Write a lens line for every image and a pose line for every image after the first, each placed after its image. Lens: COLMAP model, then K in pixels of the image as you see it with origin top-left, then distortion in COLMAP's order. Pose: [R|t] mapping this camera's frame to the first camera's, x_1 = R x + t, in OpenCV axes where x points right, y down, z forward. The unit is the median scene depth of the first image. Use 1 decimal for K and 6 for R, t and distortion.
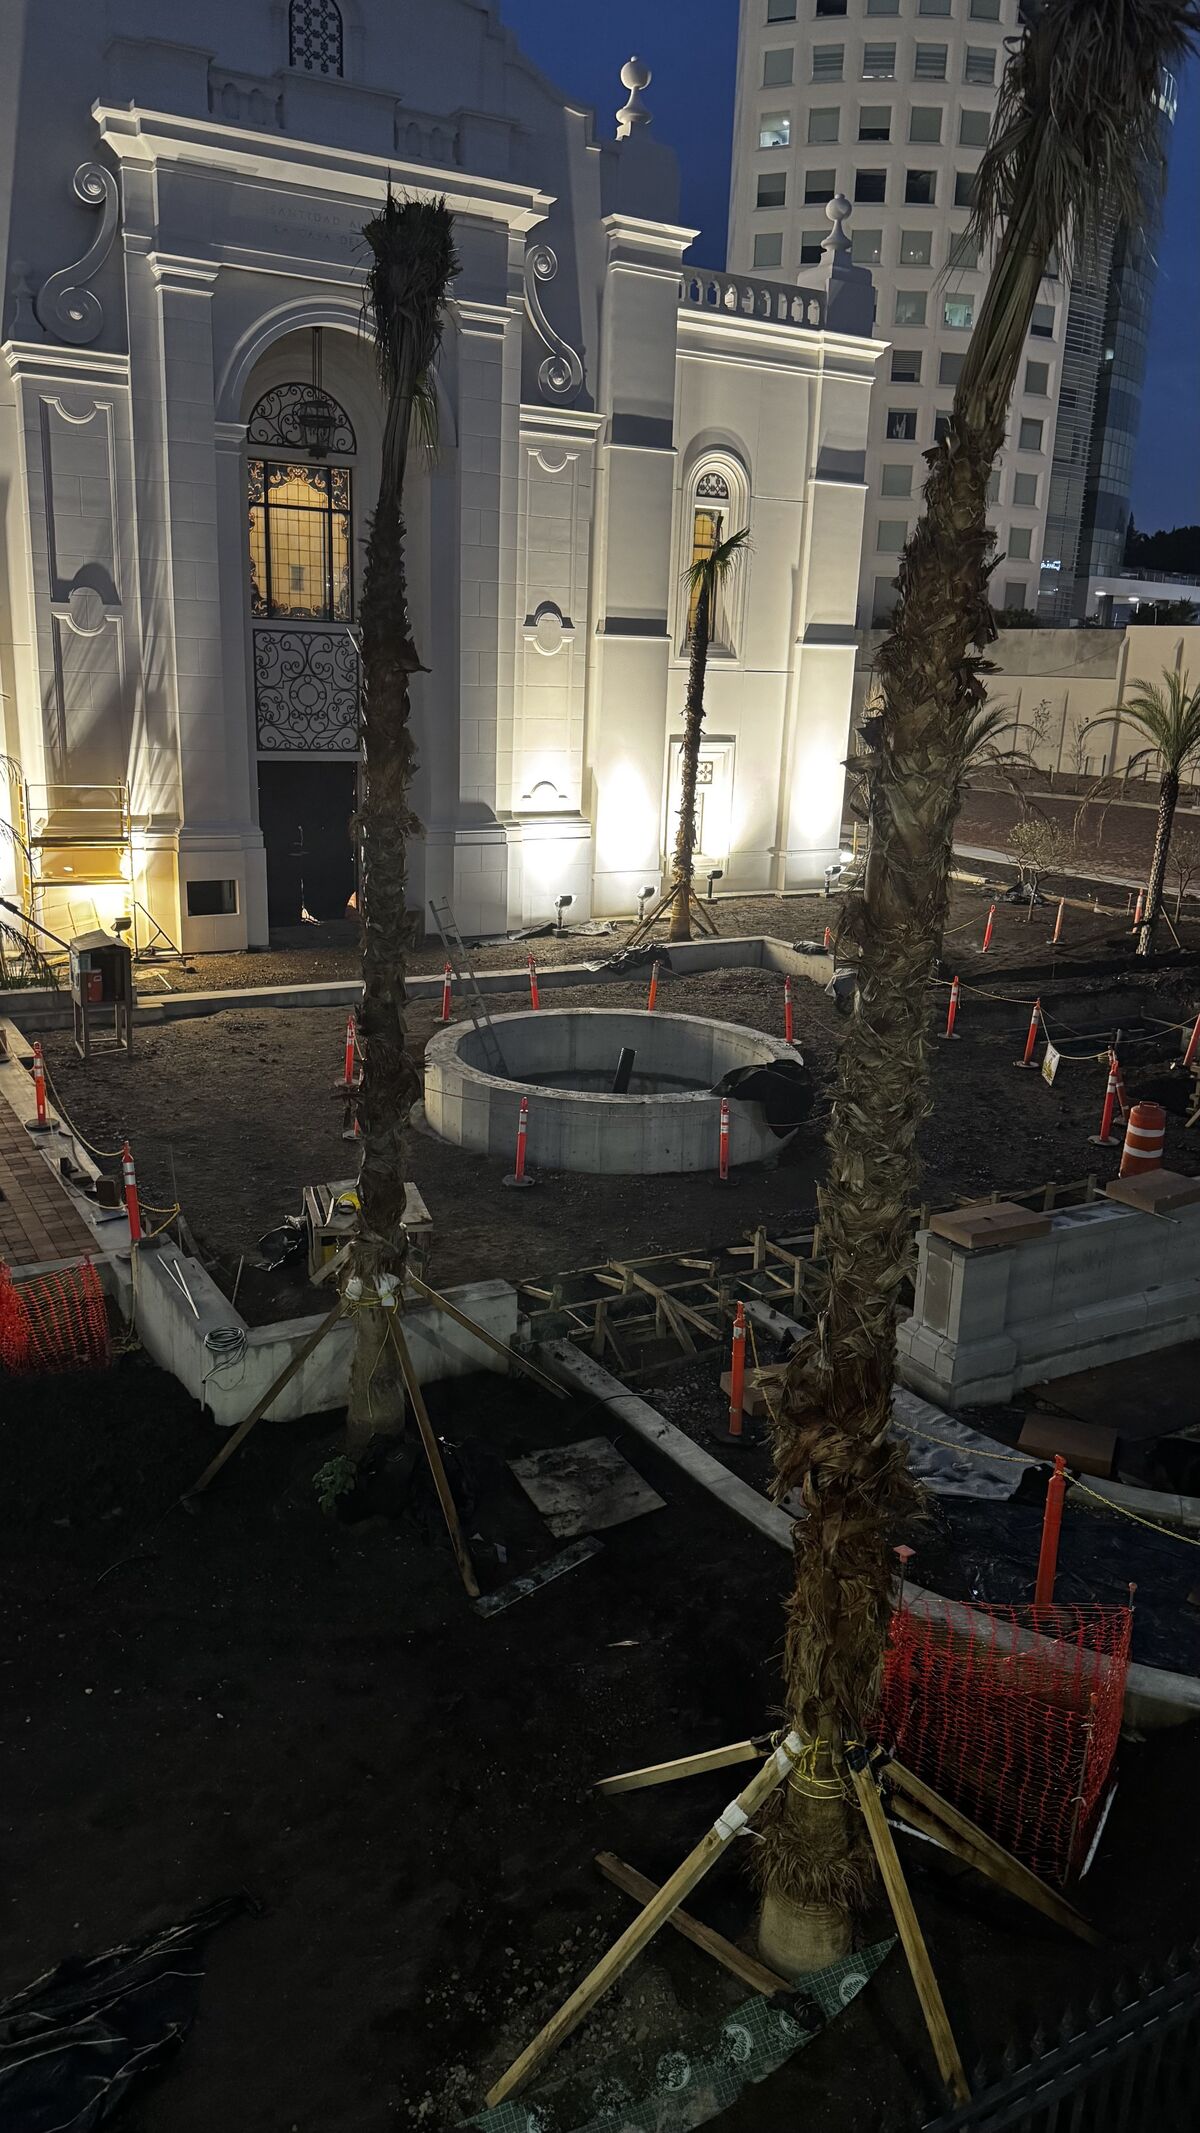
lens RADIAL K [[1512.4, 0, 602.7], [0, 1512.4, 1081.4], [0, 0, 1]] dist [0.026806, -0.046326]
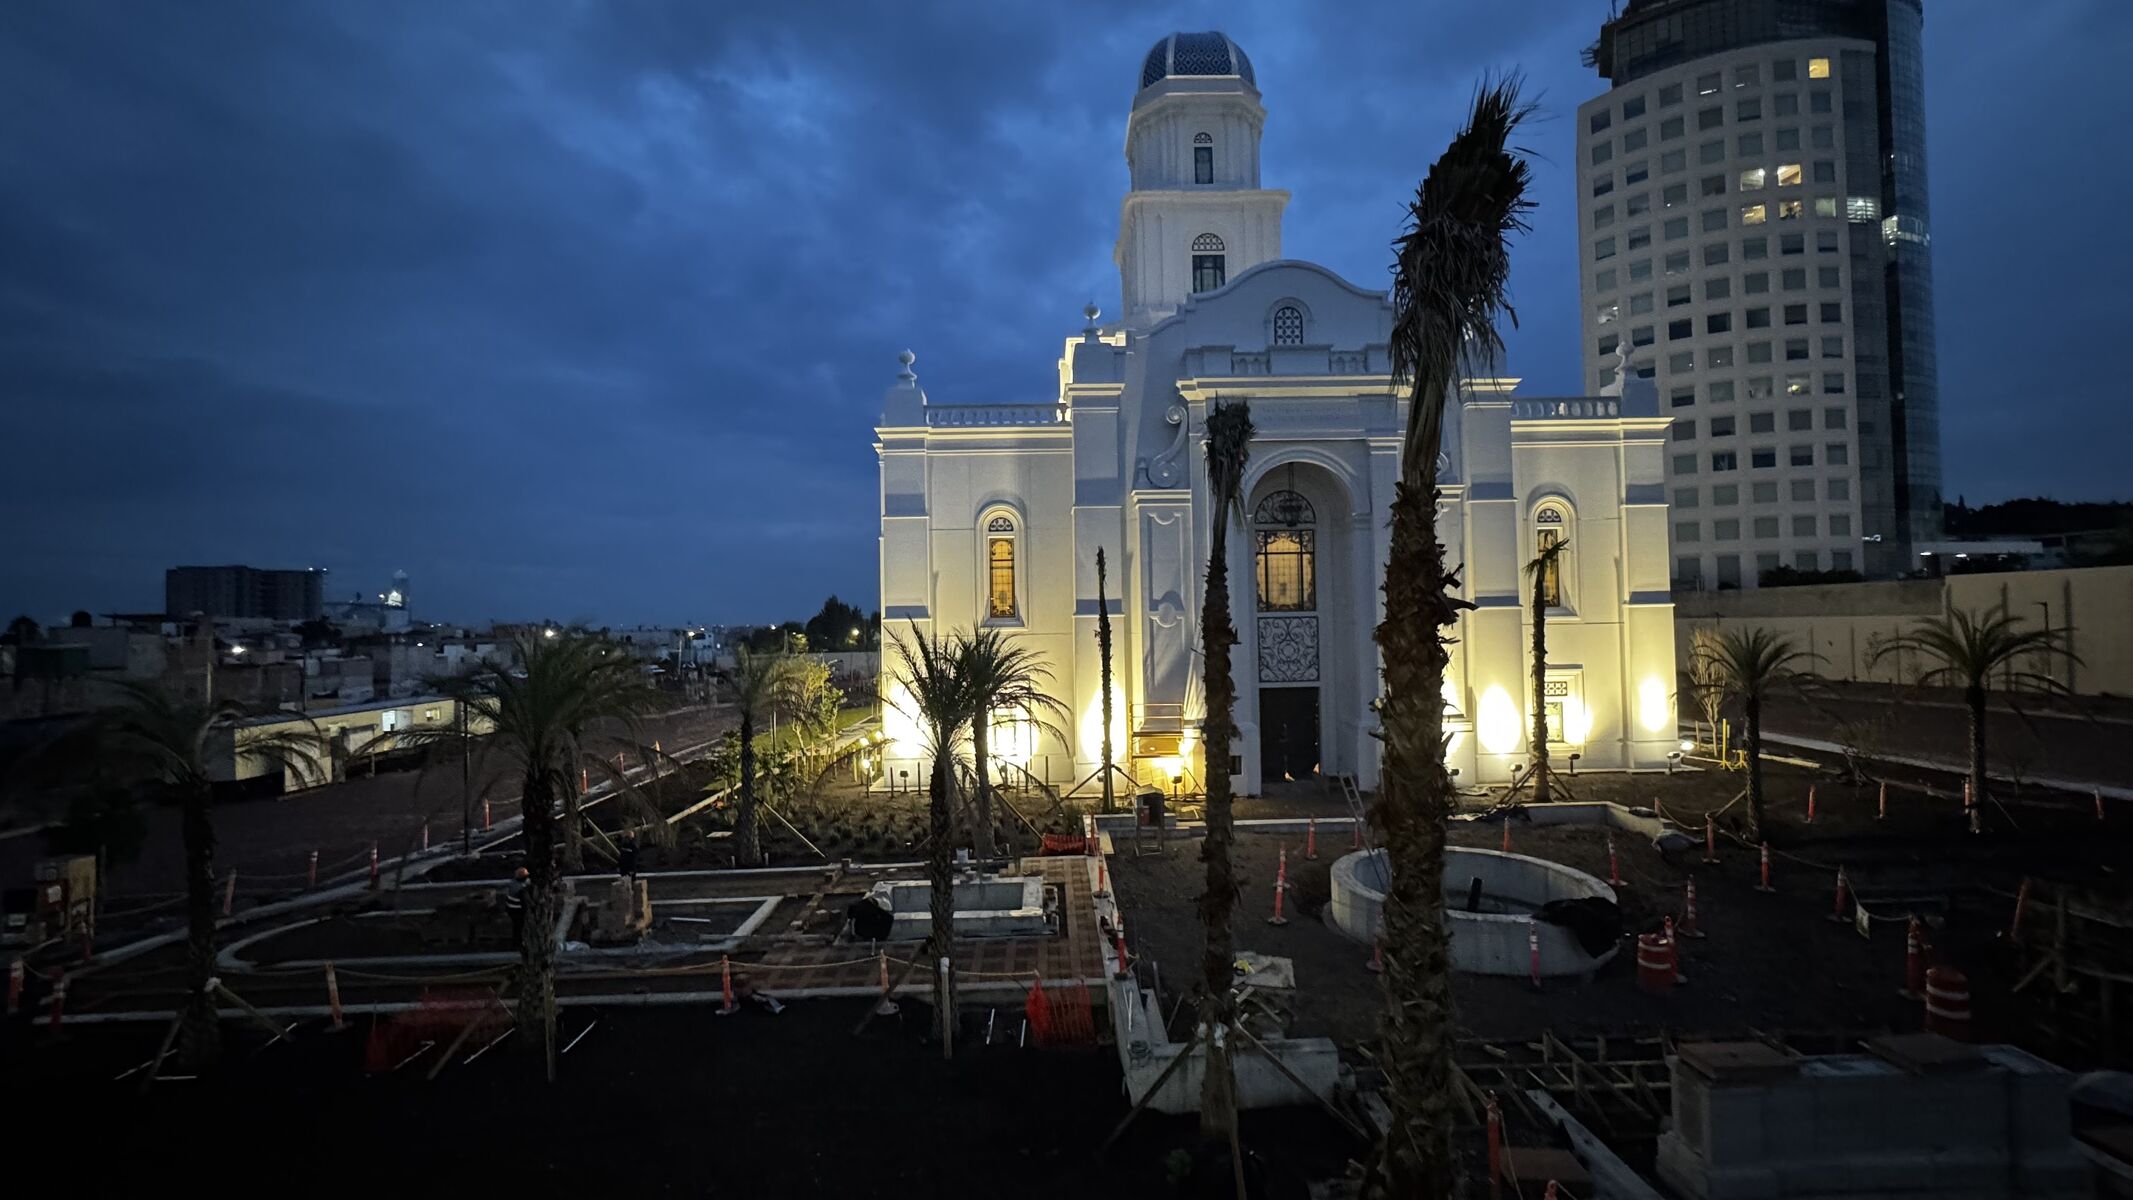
lens RADIAL K [[852.7, 0, 1068.2], [0, 852.7, 604.9], [0, 0, 1]] dist [0.001825, -0.000180]
pose [[0.876754, -0.065172, -0.476503, 0.061381], [-0.079570, 0.957465, -0.277360, -0.010295], [0.474312, 0.281092, 0.834276, 0.032327]]
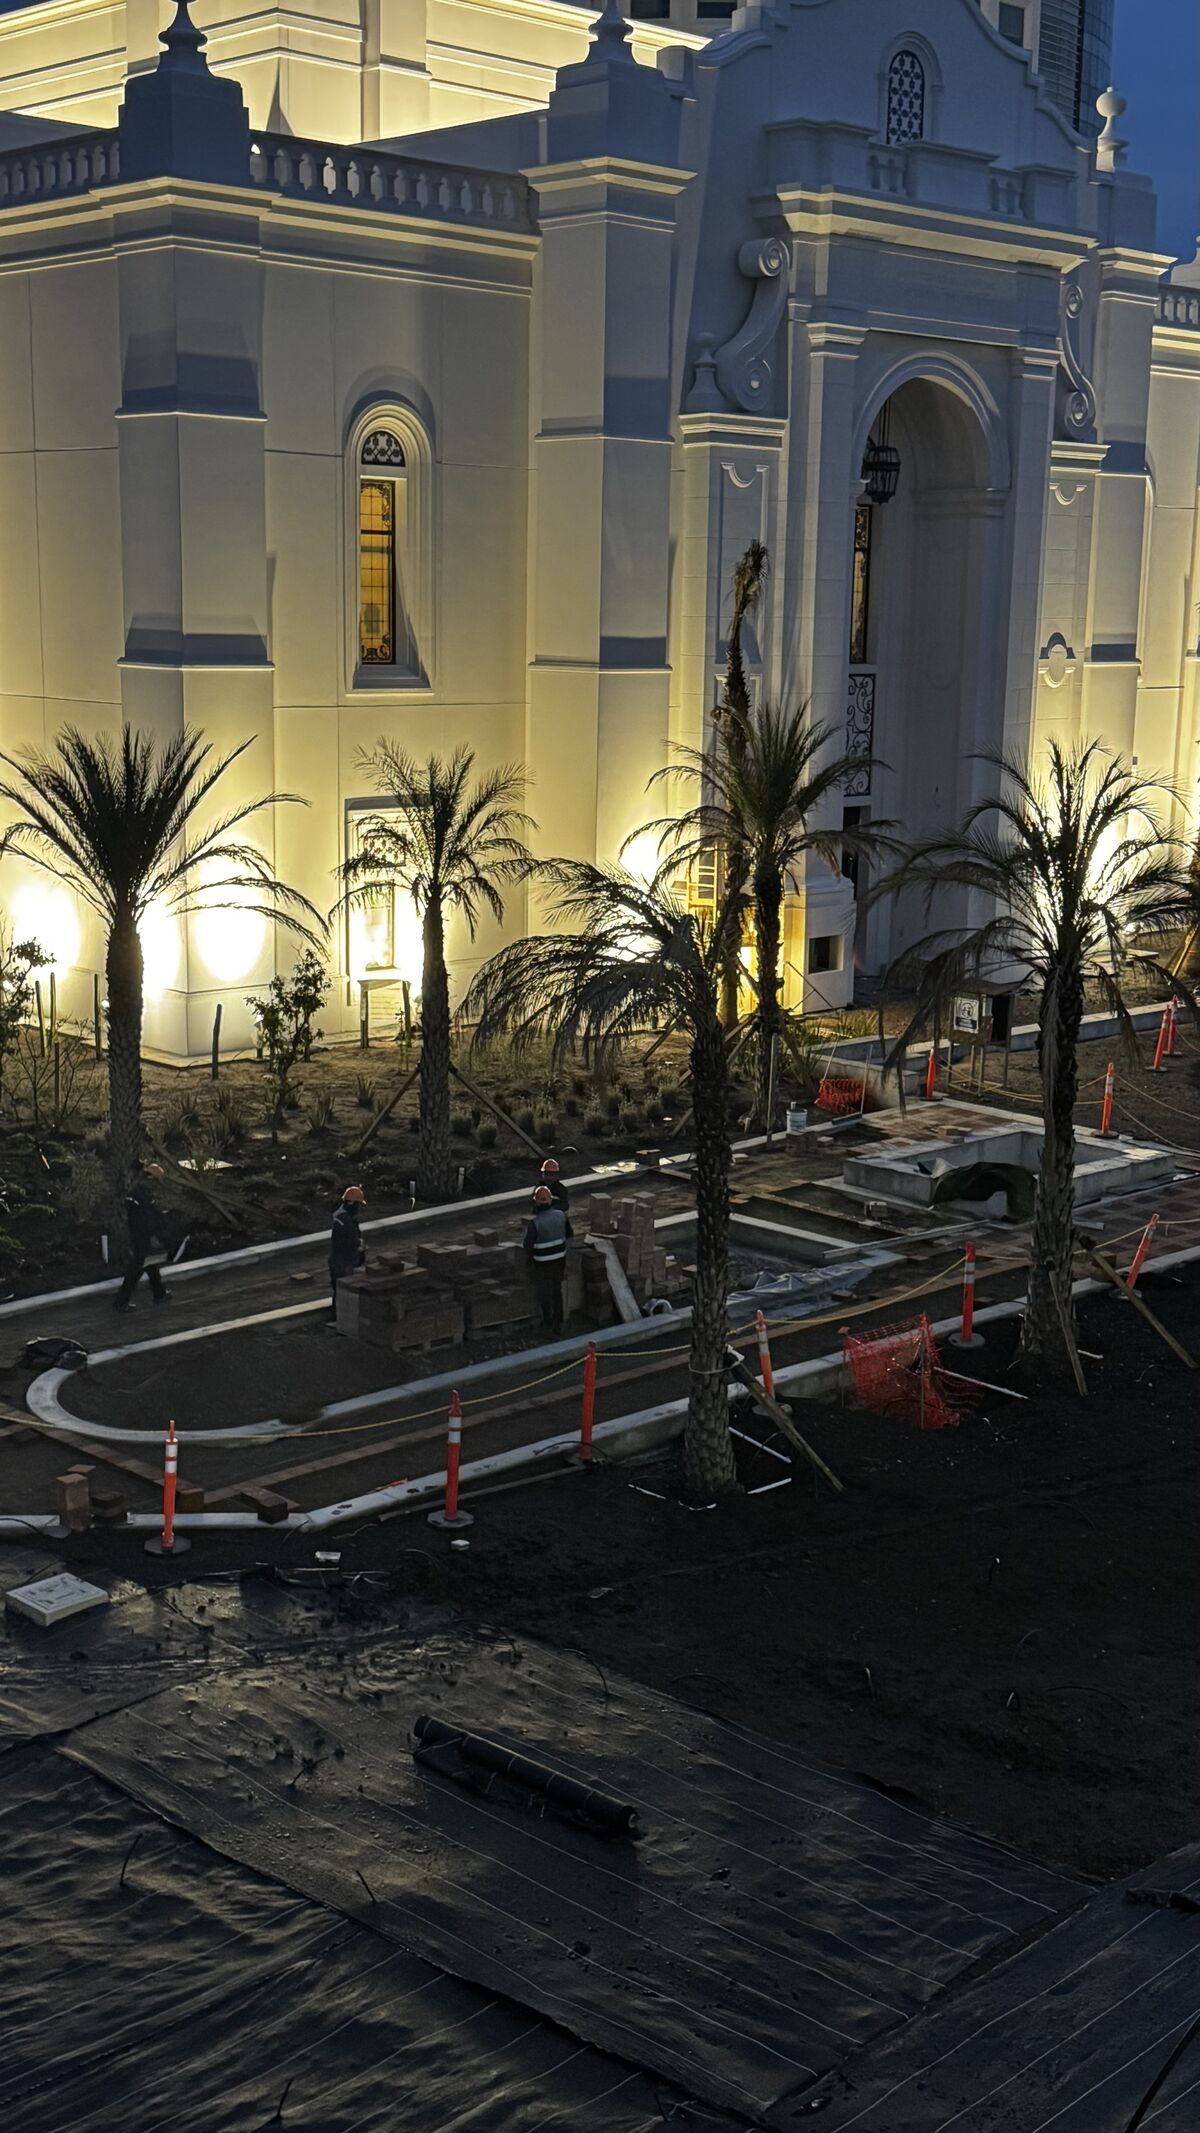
lens RADIAL K [[2521.7, 0, 596.2], [0, 2521.7, 1074.4], [0, 0, 1]] dist [0.133136, 0.000000]
pose [[0.968979, -0.065937, 0.238183, -0.775097], [0.085650, 0.993620, -0.073377, 0.059065], [-0.231825, 0.091501, 0.968444, -0.505850]]
